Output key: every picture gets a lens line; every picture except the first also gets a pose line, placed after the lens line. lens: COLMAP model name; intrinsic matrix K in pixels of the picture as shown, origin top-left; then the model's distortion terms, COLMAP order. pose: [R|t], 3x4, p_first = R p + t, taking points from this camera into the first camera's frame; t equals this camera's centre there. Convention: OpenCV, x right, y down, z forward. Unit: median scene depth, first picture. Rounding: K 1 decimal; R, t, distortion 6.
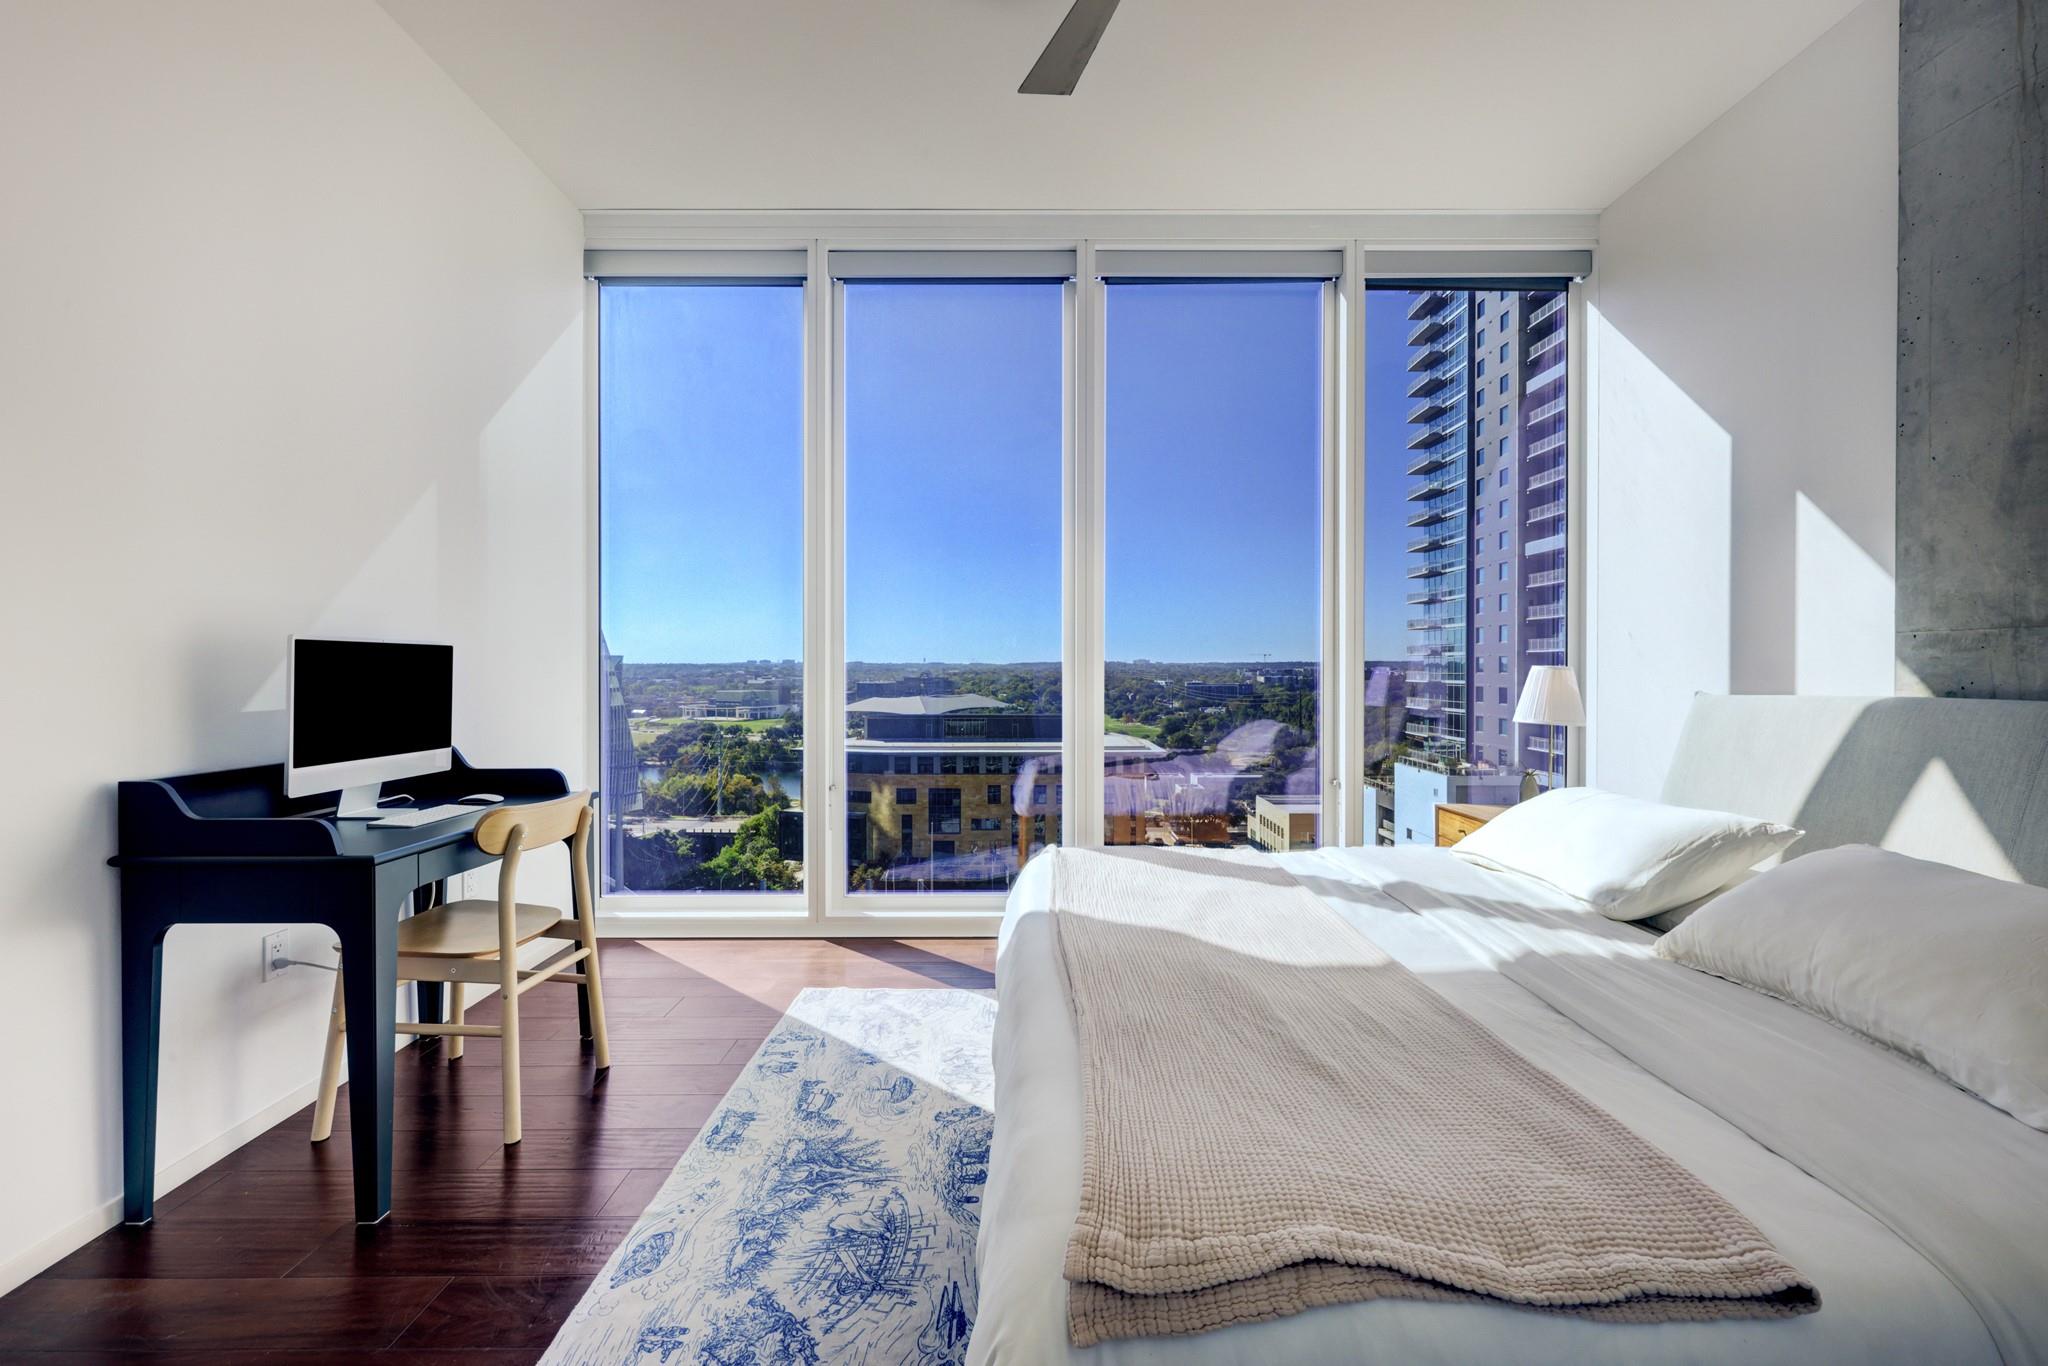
lens RADIAL K [[831.5, 0, 1035.6], [0, 831.5, 668.9], [0, 0, 1]] dist [-0.000688, 0.000003]
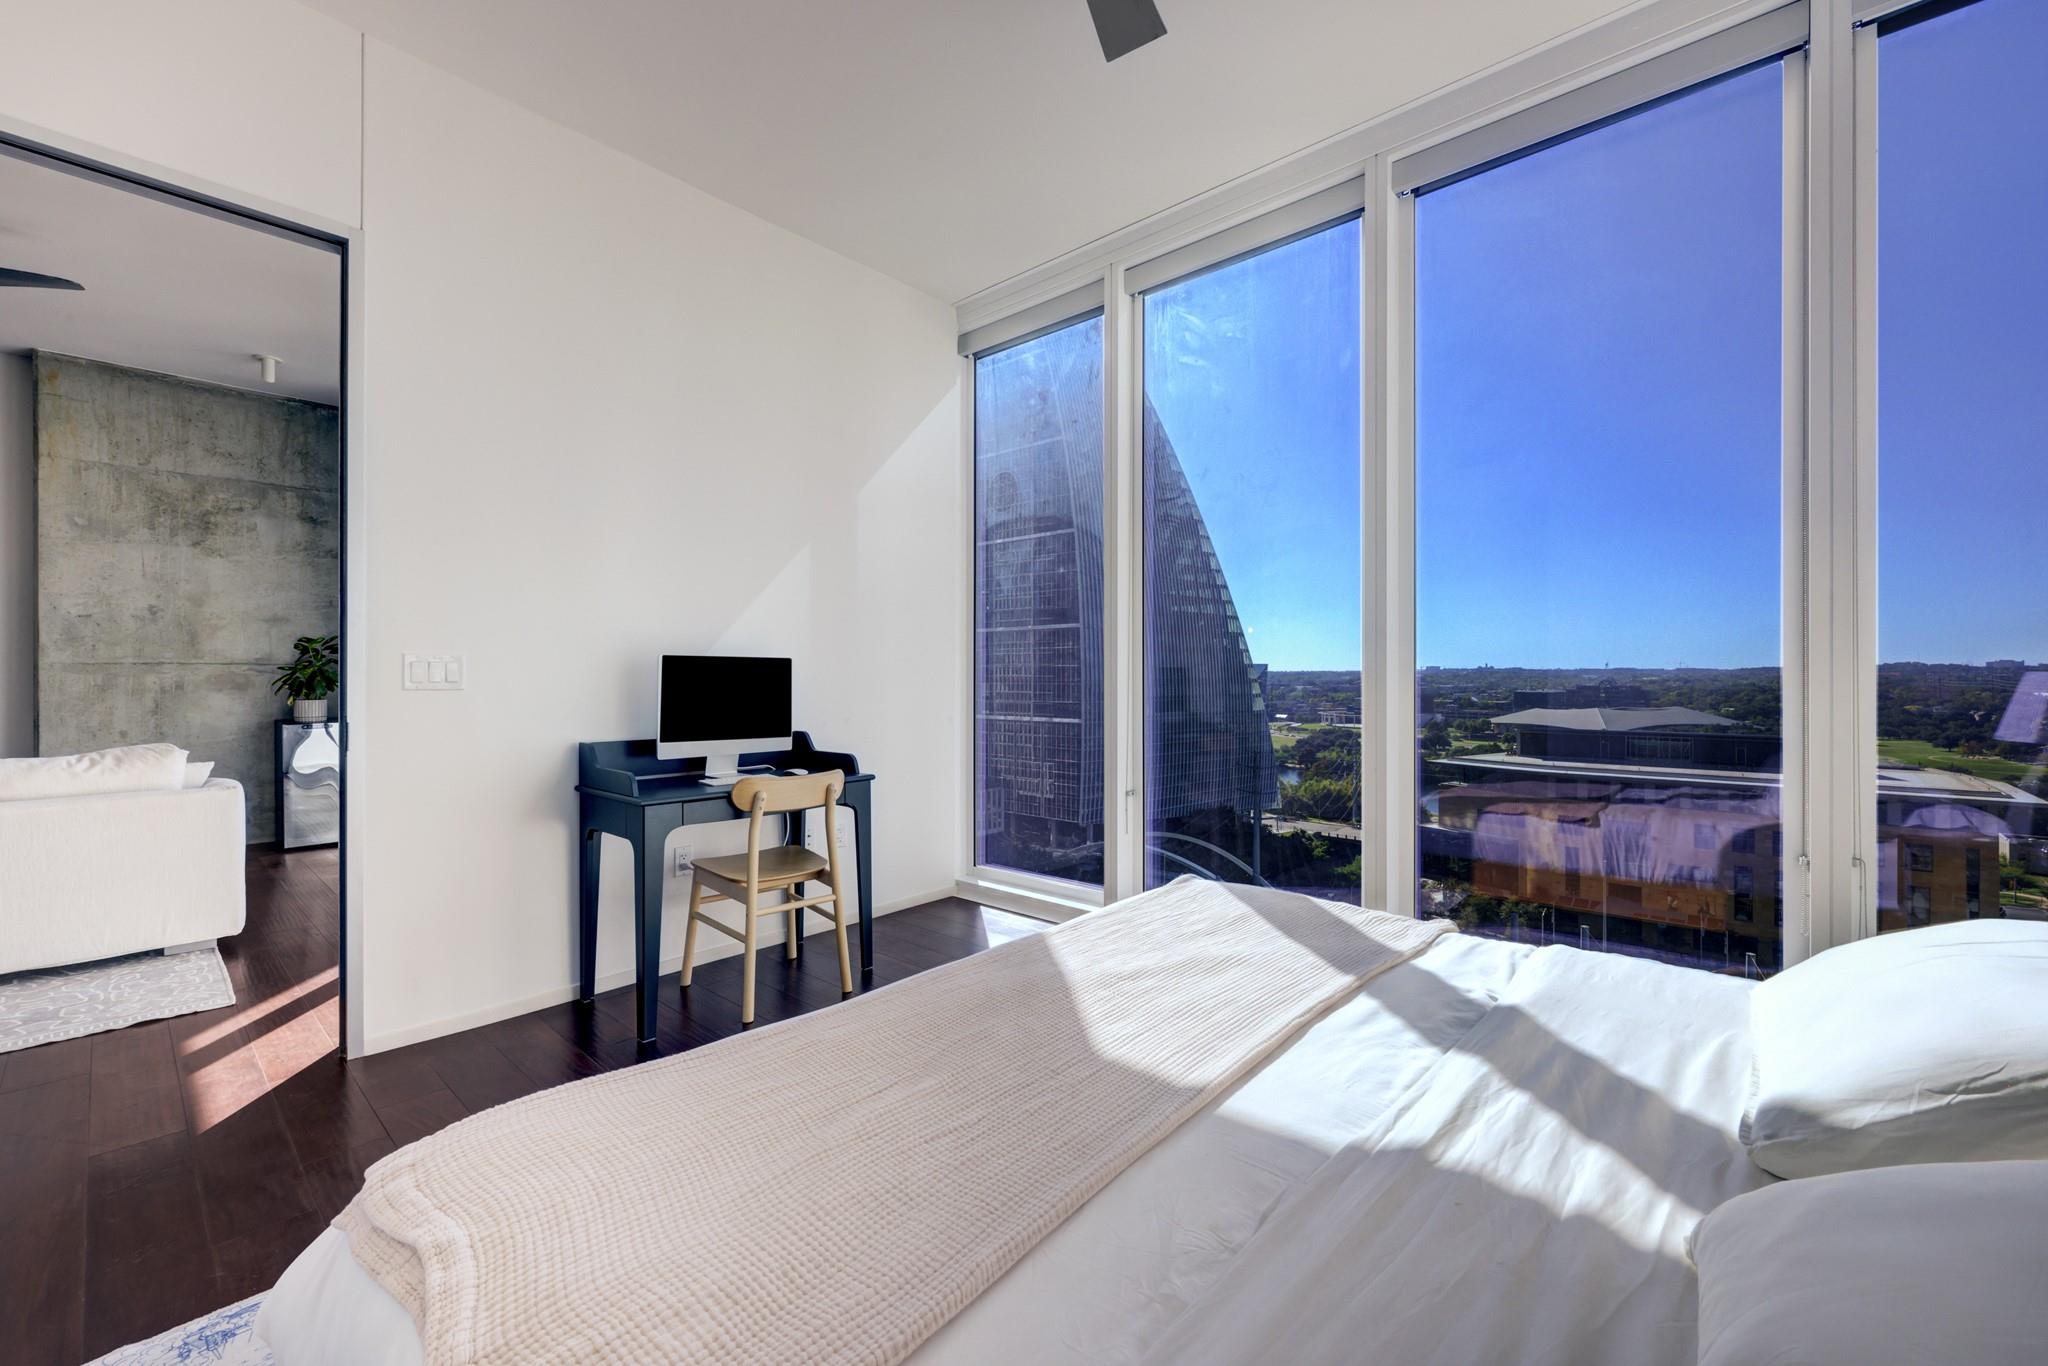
lens RADIAL K [[836.9, 0, 1037.8], [0, 836.9, 680.5], [0, 0, 1]] dist [-0.000542, -0.000244]
pose [[0.740186, 0.003416, -0.672394, 0.521937], [0.000757, 0.999982, 0.005914, -0.001386], [0.672402, -0.004886, 0.740170, 0.240876]]
